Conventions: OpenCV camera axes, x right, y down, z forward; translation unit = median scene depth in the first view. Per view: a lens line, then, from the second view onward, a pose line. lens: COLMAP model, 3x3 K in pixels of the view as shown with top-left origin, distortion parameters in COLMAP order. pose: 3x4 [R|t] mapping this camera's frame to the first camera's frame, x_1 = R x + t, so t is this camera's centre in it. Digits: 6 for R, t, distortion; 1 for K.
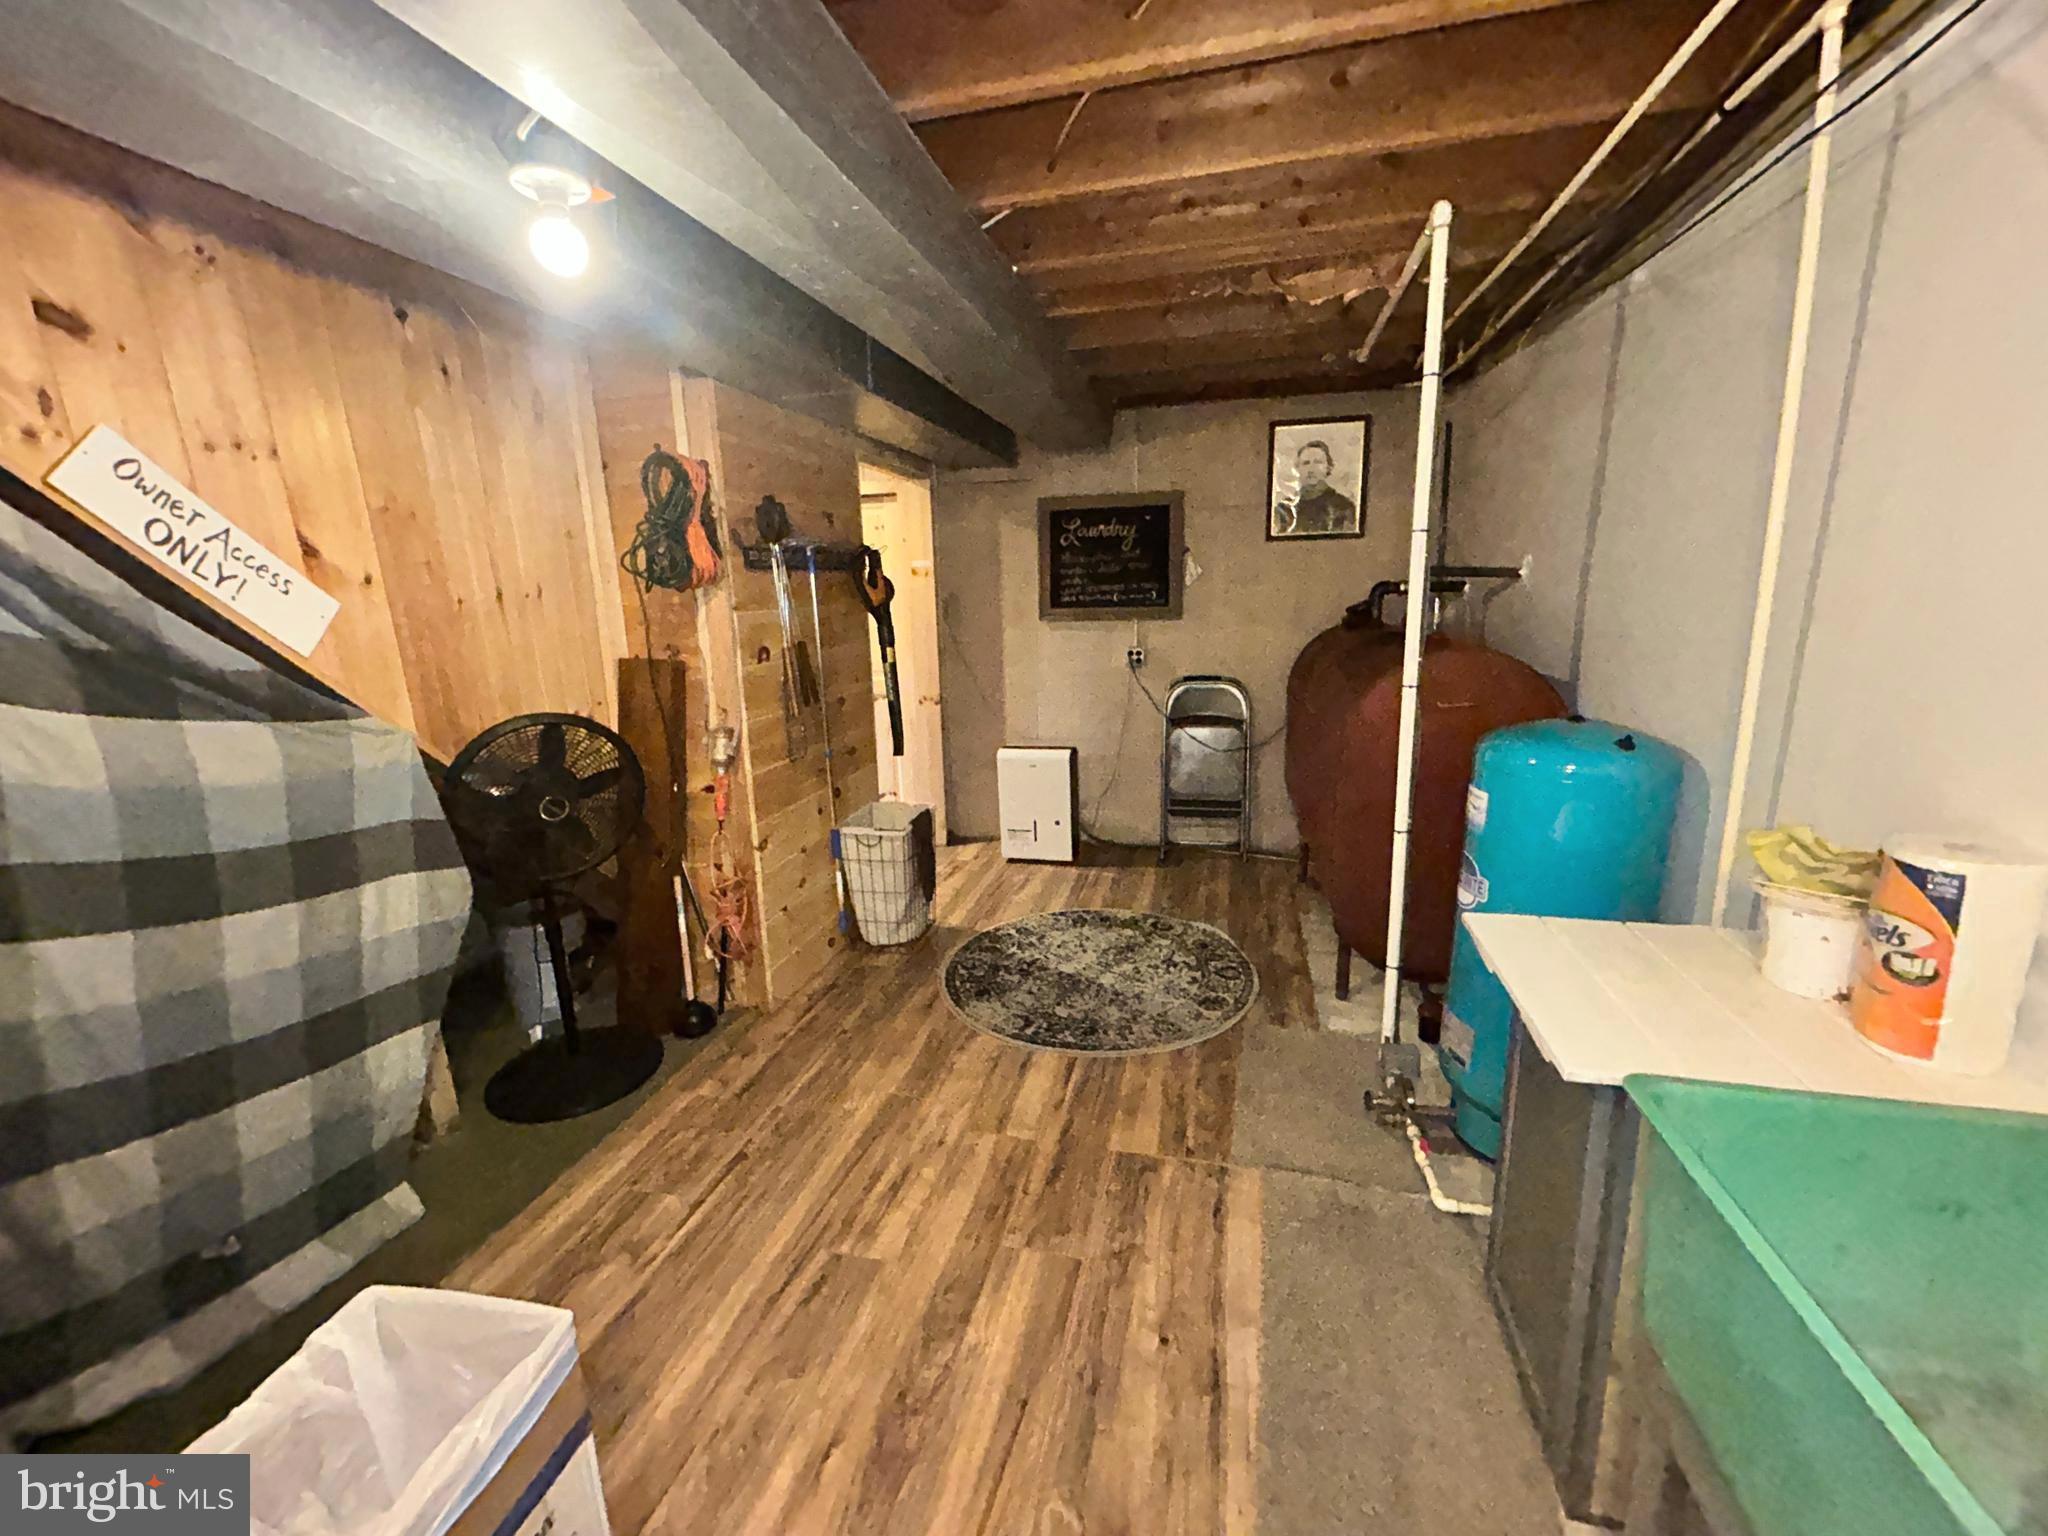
lens RADIAL K [[821.5, 0, 1023.1], [0, 821.5, 754.5], [0, 0, 1]] dist [-0.002401, 0.001478]
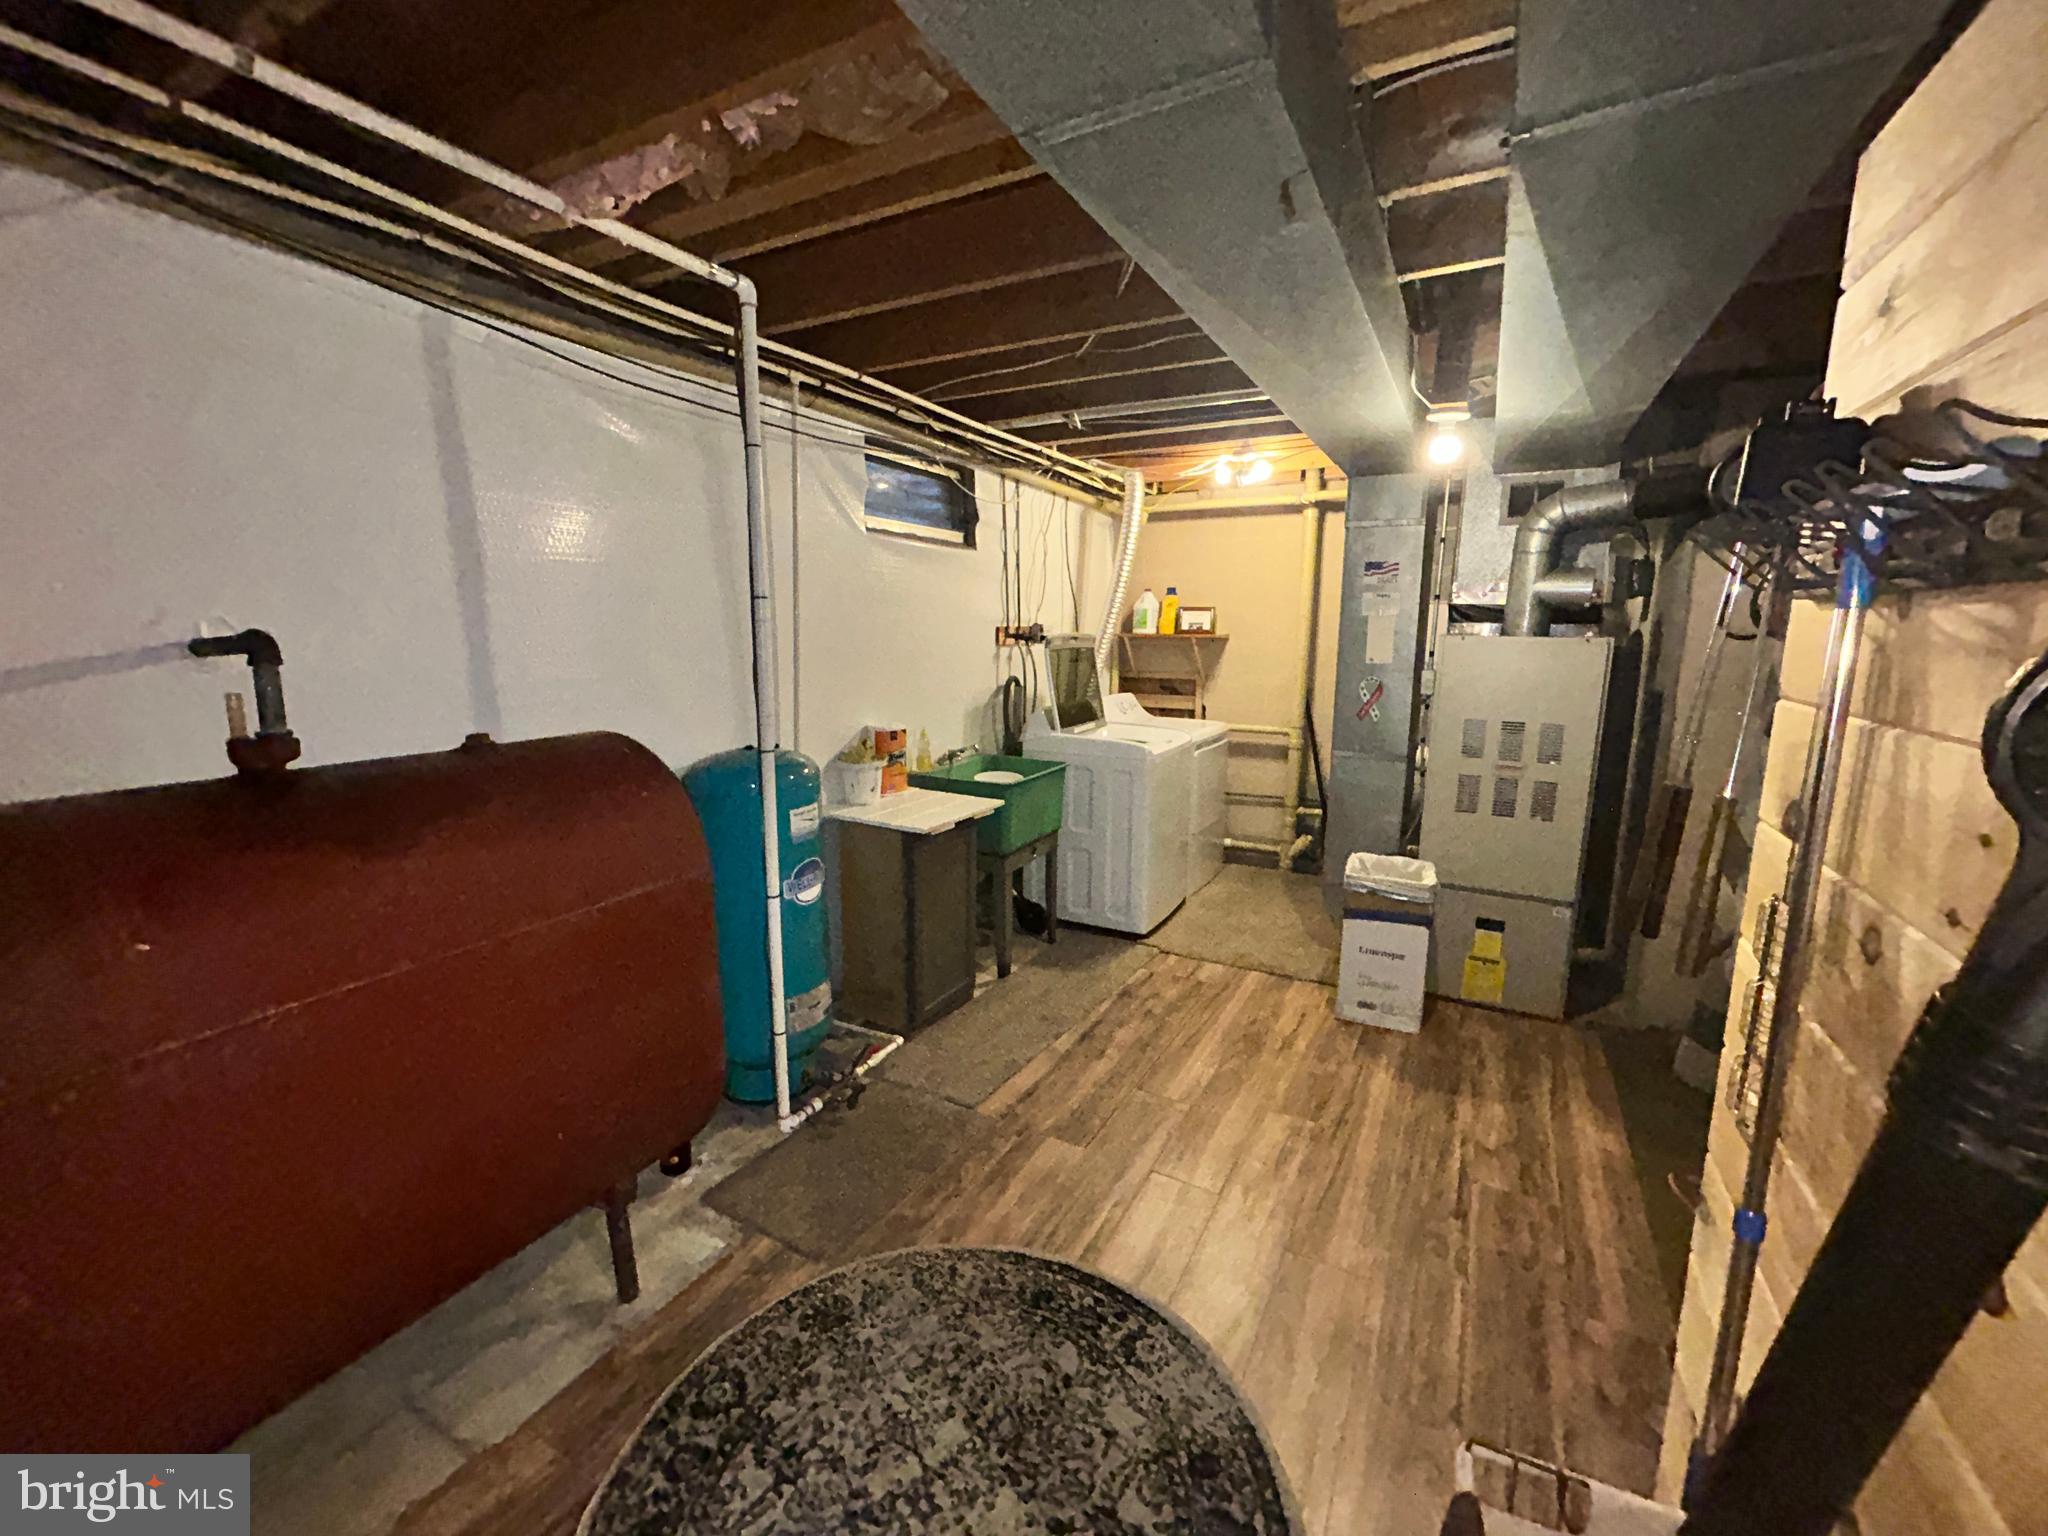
lens RADIAL K [[821.5, 0, 1035.0], [0, 821.5, 776.1], [0, 0, 1]] dist [-0.002401, 0.001478]
pose [[-0.968519, -0.024217, 0.247758, -0.082860], [0.070885, 0.927227, 0.367731, -0.370375], [-0.238633, 0.373717, -0.896320, 1.733686]]
